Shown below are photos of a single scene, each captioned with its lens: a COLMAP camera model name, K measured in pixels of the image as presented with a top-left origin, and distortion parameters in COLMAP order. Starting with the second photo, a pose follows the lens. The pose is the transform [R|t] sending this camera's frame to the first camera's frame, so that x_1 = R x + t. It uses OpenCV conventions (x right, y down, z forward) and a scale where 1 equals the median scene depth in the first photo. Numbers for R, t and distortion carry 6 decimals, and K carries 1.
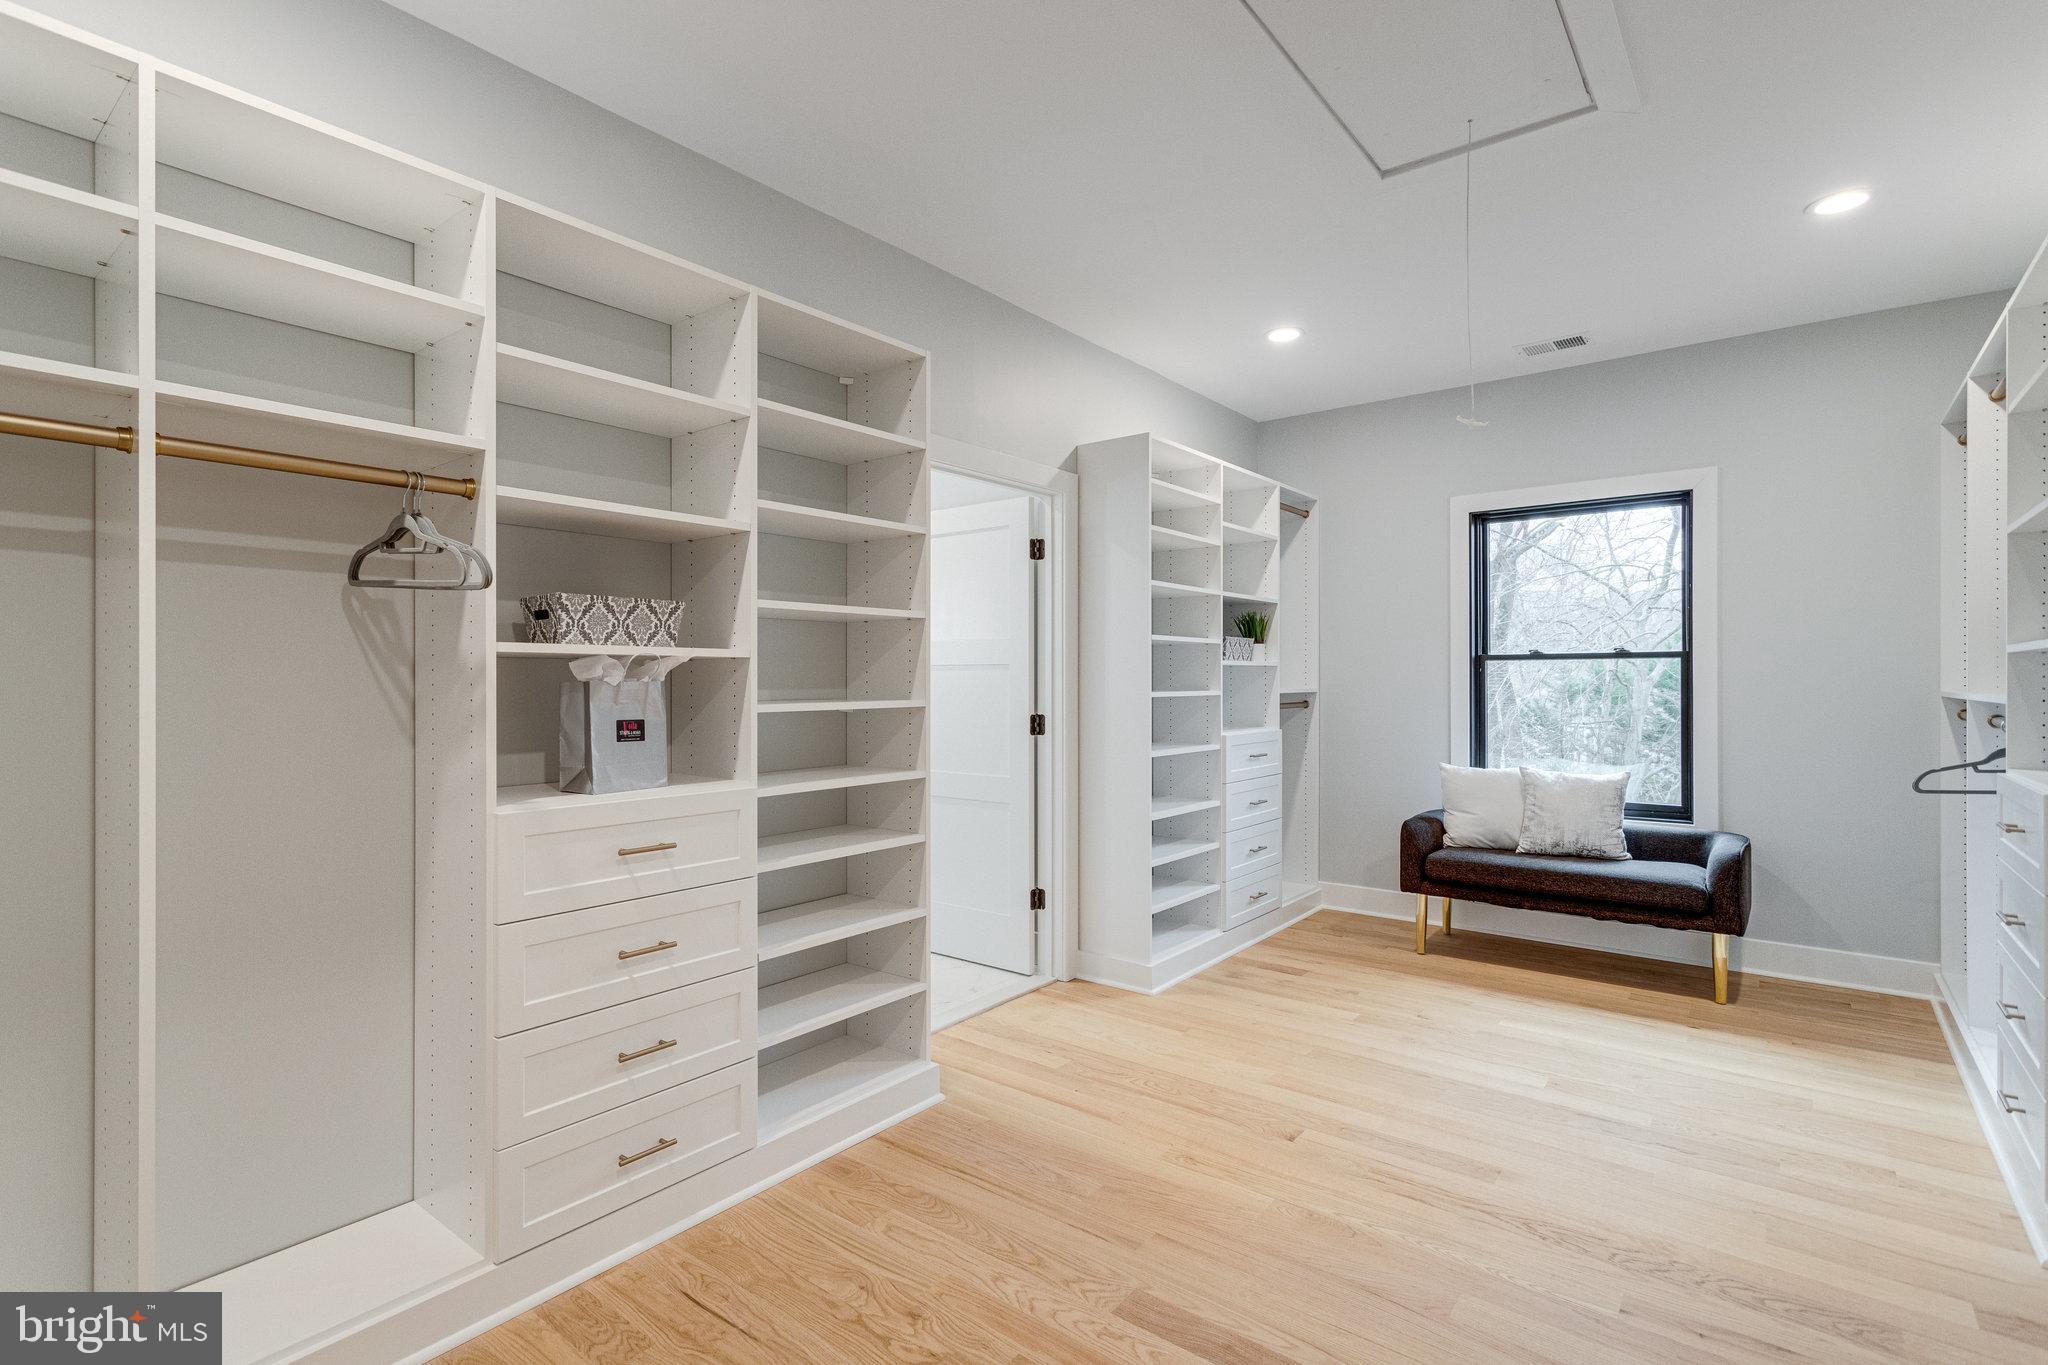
lens RADIAL K [[987.9, 0, 1008.0], [0, 987.9, 683.9], [0, 0, 1]] dist [0.004666, -0.000166]
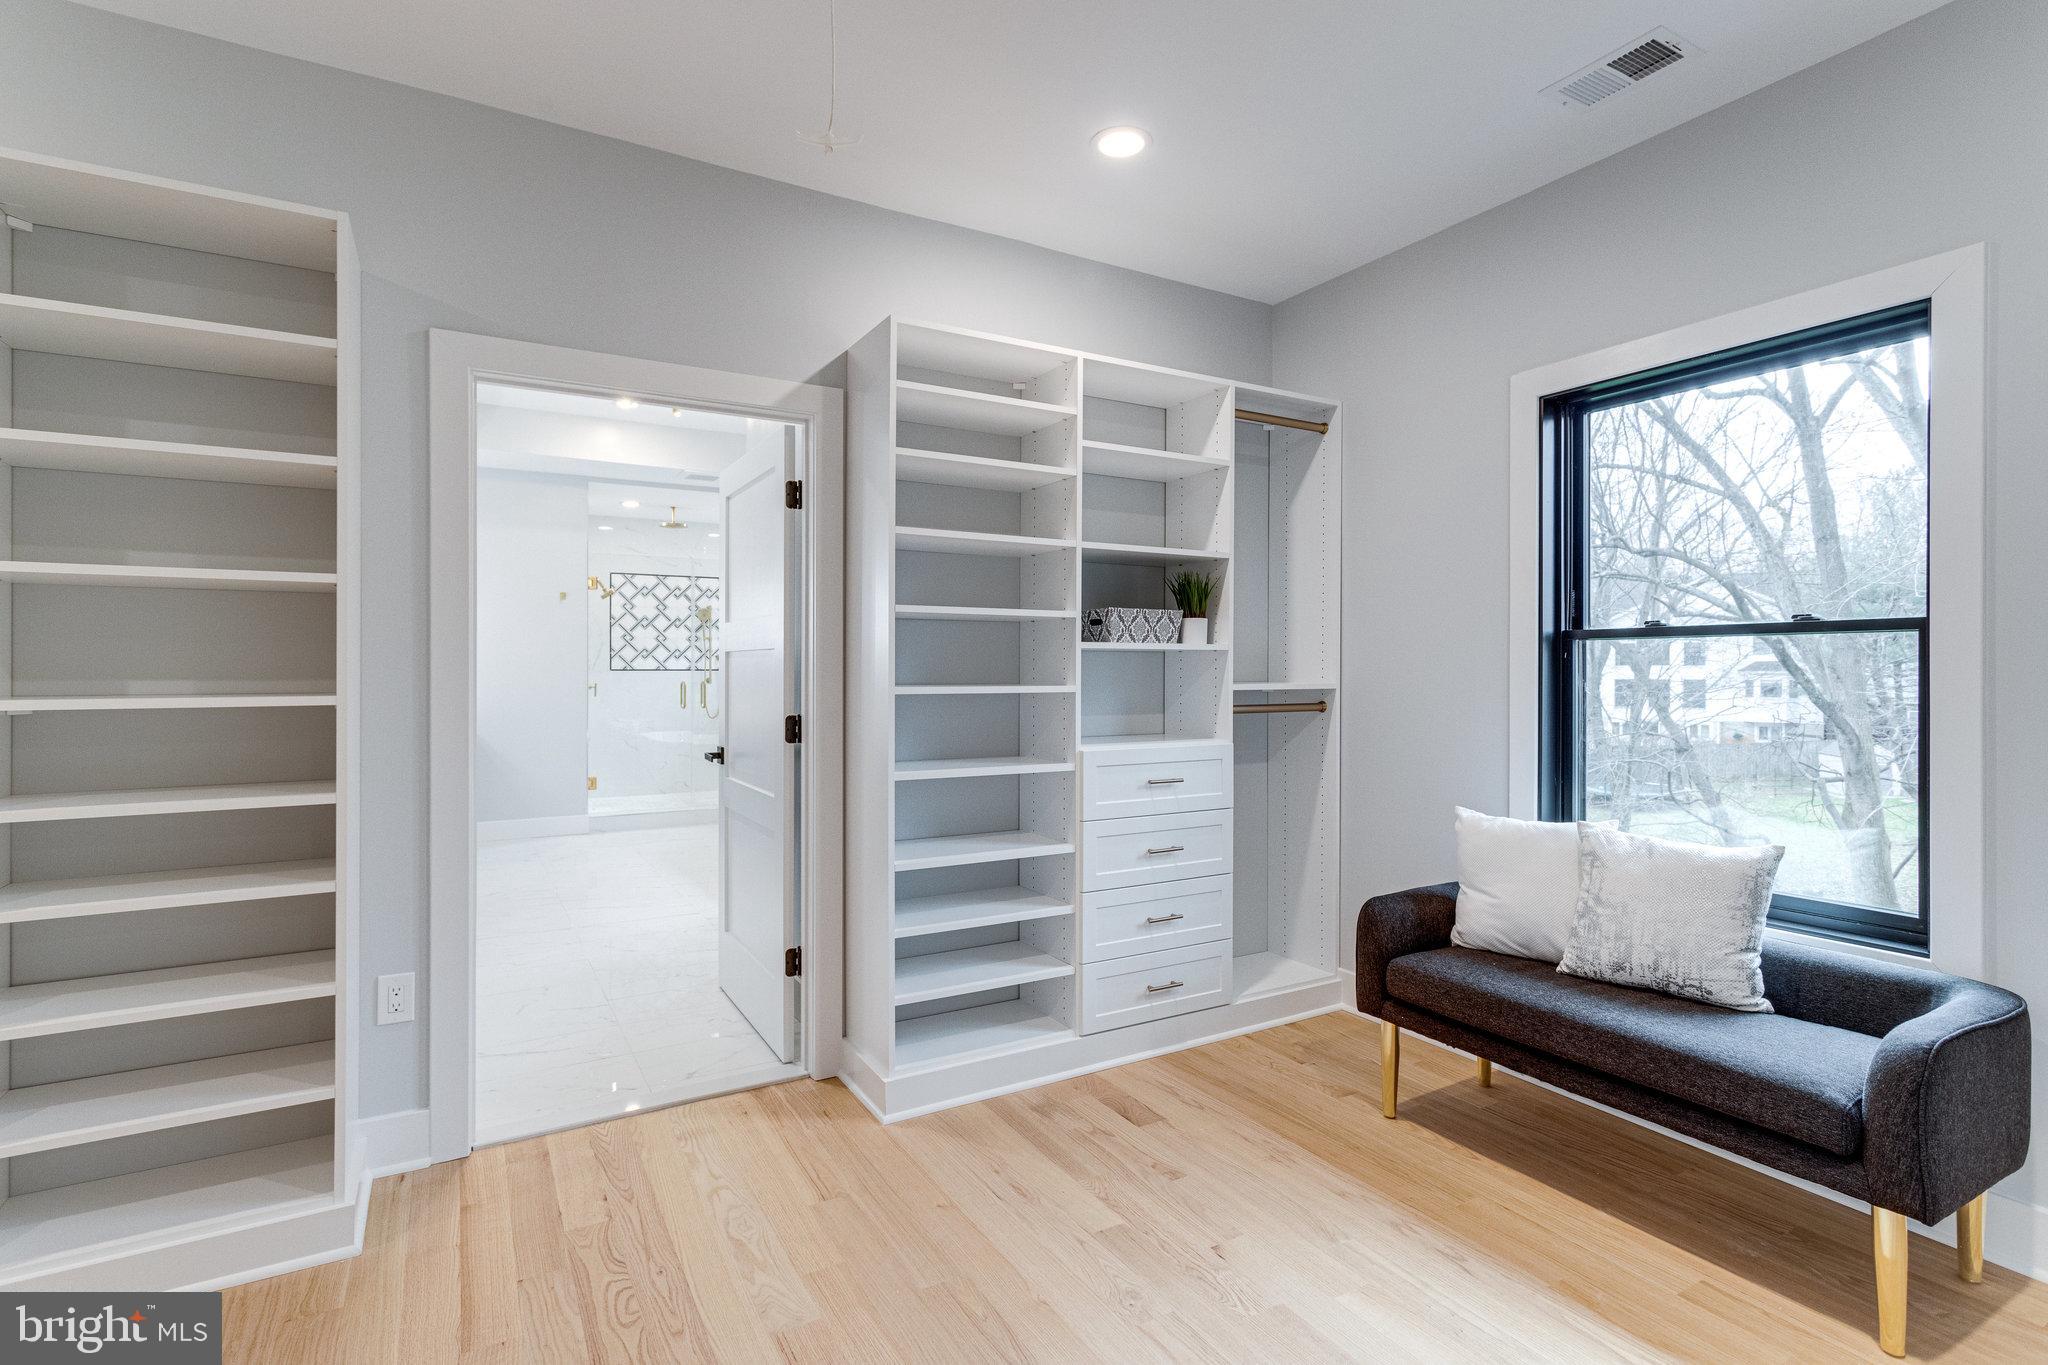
lens RADIAL K [[987.9, 0, 1029.0], [0, 987.9, 673.7], [0, 0, 1]] dist [0.004666, -0.000166]
pose [[0.927657, 0.003957, -0.373412, 0.442183], [-0.004027, 0.999992, 0.000593, -0.002071], [0.373411, 0.000953, 0.927666, 0.348758]]
